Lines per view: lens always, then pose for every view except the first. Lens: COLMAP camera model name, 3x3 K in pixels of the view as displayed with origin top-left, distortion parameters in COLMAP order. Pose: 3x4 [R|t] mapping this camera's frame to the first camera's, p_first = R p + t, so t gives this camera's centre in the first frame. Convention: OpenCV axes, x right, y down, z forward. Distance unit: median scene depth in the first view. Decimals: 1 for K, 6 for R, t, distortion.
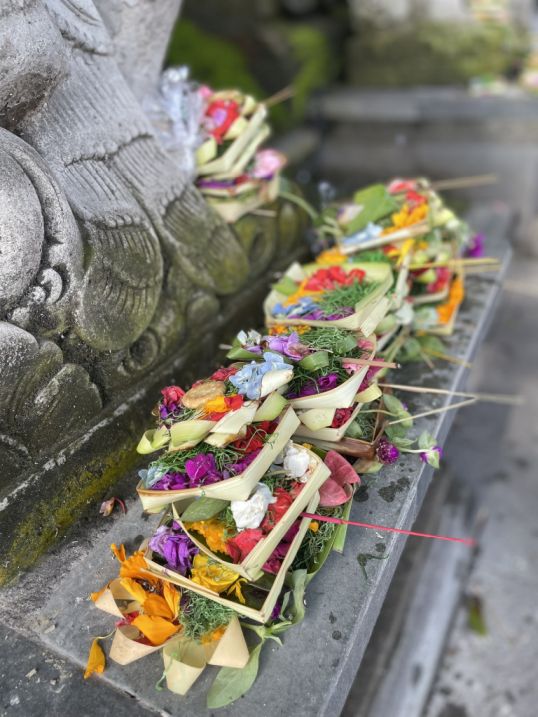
lens RADIAL K [[540.3, 0, 268.4], [0, 540.3, 357.2], [0, 0, 1]] dist [0.036866, -0.062780]
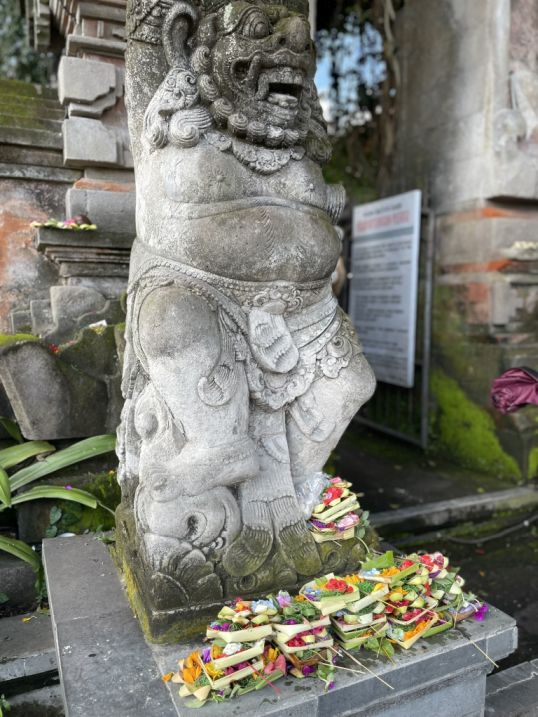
lens RADIAL K [[540.3, 0, 263.0], [0, 540.3, 363.5], [0, 0, 1]] dist [0.036866, -0.062780]
pose [[0.789344, 0.159830, -0.592782, 1.178864], [-0.407872, 0.858174, -0.311732, -0.131834], [0.458886, 0.487843, 0.742585, -1.320853]]
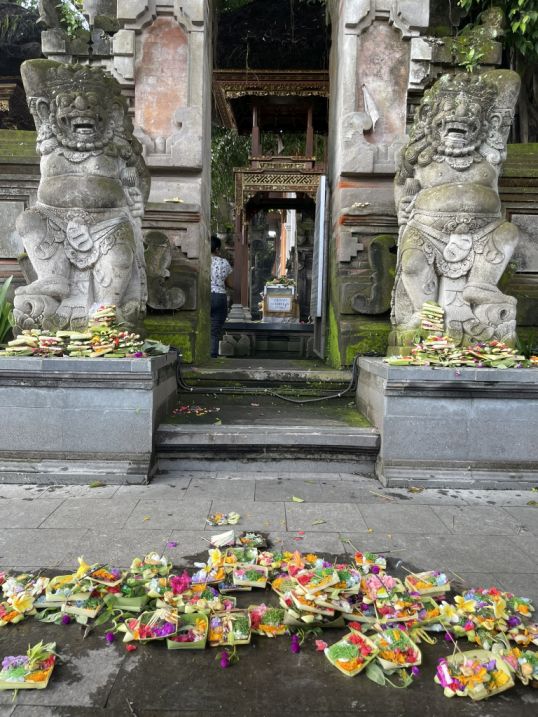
lens RADIAL K [[540.3, 0, 266.9], [0, 540.3, 360.6], [0, 0, 1]] dist [0.036866, -0.062780]
pose [[0.498820, 0.162541, -0.851328, 6.150089], [-0.546471, 0.821389, -0.163370, -0.104624], [0.672717, 0.546718, 0.498549, -0.175632]]
